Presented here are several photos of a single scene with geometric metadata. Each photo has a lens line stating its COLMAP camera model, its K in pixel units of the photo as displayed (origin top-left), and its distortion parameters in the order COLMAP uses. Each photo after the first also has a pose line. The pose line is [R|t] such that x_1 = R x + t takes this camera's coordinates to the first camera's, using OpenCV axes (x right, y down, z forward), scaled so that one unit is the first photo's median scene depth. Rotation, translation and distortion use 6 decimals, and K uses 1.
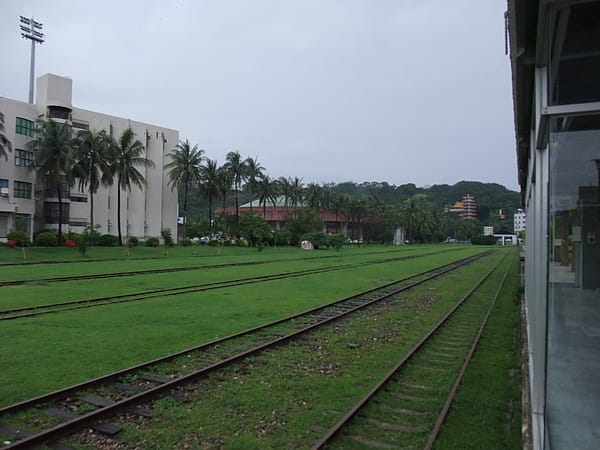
lens RADIAL K [[462.3, 0, 299.4], [0, 462.3, 234.6], [0, 0, 1]] dist [-0.033664, -0.000117]
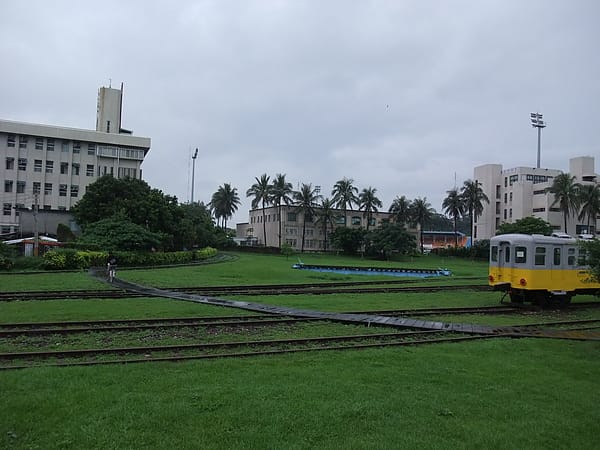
lens RADIAL K [[462.3, 0, 299.4], [0, 462.3, 234.6], [0, 0, 1]] dist [-0.033664, -0.000117]
pose [[0.766722, -0.001324, -0.641978, -0.310263], [-0.022043, 0.999354, -0.028387, -0.008786], [0.641601, 0.035917, 0.766197, -0.973277]]
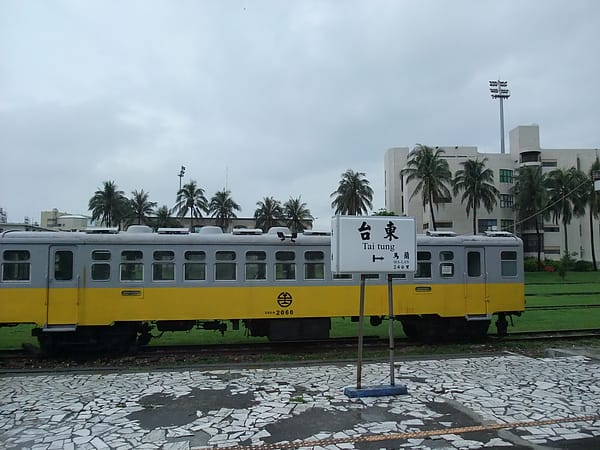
lens RADIAL K [[462.3, 0, 299.4], [0, 462.3, 234.6], [0, 0, 1]] dist [-0.033664, -0.000117]
pose [[0.595320, -0.061696, -0.801117, 0.054103], [0.016570, 0.997778, -0.064527, -0.002874], [0.803318, 0.025140, 0.595019, -0.183511]]
